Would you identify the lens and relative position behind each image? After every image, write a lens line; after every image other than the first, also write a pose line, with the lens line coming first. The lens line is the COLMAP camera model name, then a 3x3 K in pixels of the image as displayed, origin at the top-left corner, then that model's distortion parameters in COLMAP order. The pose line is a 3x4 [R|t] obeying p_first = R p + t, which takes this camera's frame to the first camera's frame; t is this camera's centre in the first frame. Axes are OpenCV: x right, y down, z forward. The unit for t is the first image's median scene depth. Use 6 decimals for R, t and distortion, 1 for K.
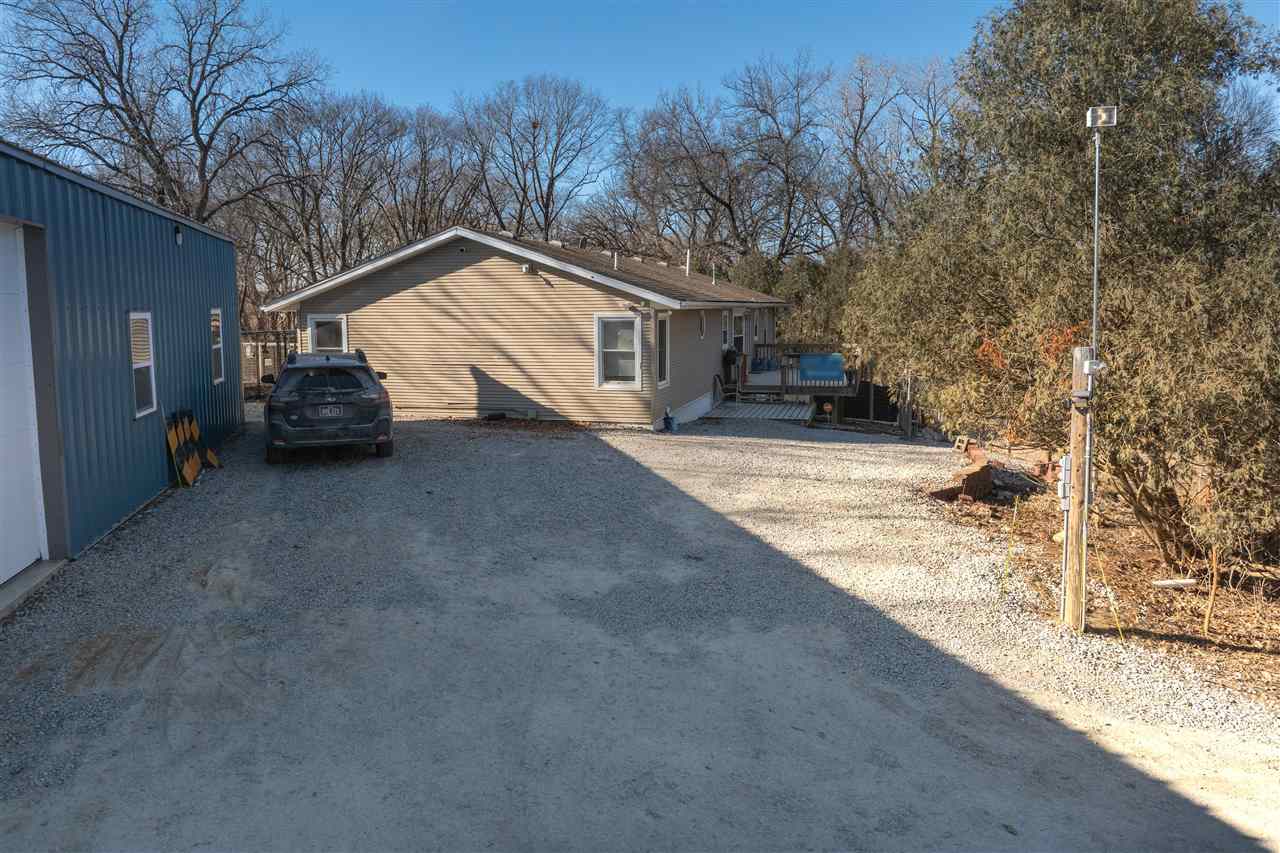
lens RADIAL K [[901.9, 0, 637.8], [0, 901.9, 387.9], [0, 0, 1]] dist [-0.030628, 0.001564]
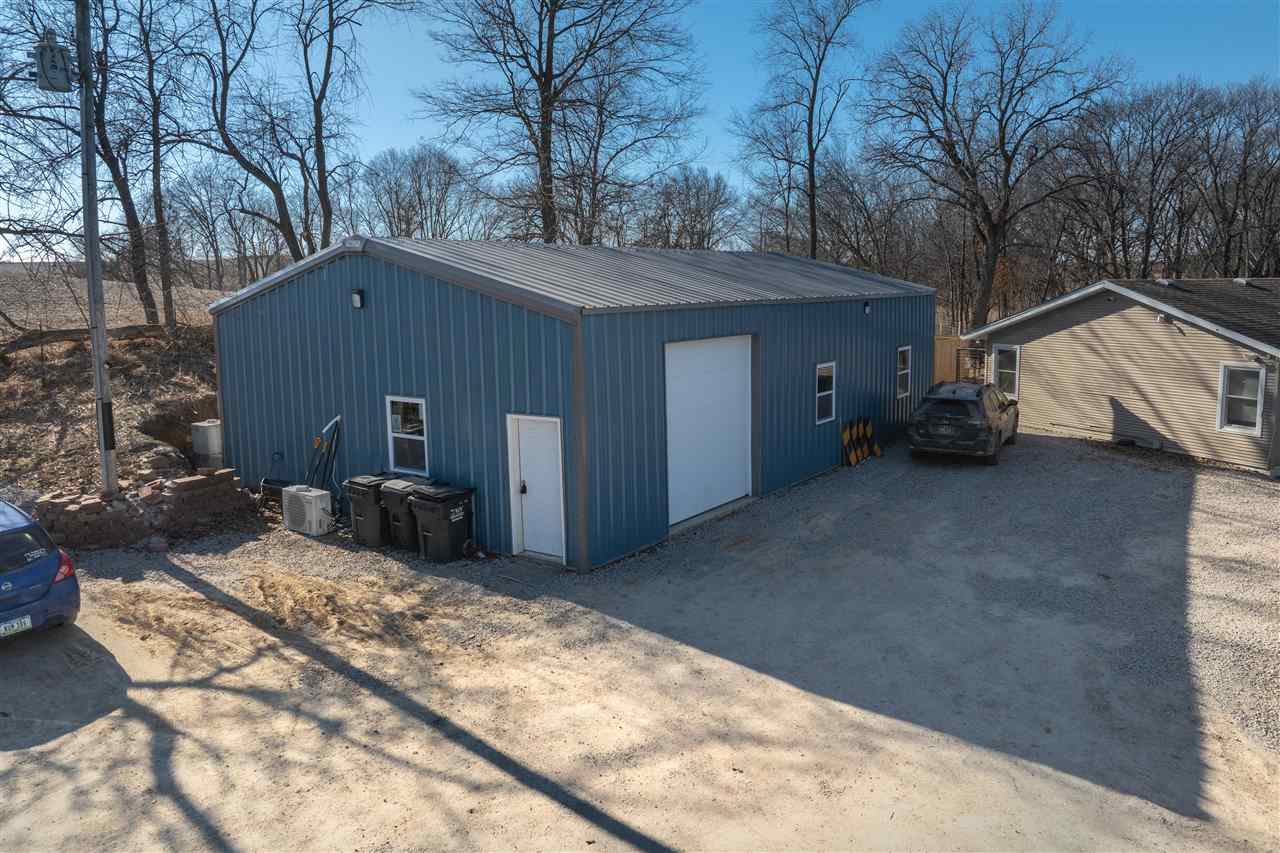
lens RADIAL K [[901.9, 0, 637.8], [0, 901.9, 387.9], [0, 0, 1]] dist [-0.030628, 0.001564]
pose [[0.631896, 0.088827, -0.769946, 0.334665], [-0.060046, 0.996036, 0.065632, -0.078082], [0.772724, 0.004760, 0.634725, -0.230095]]
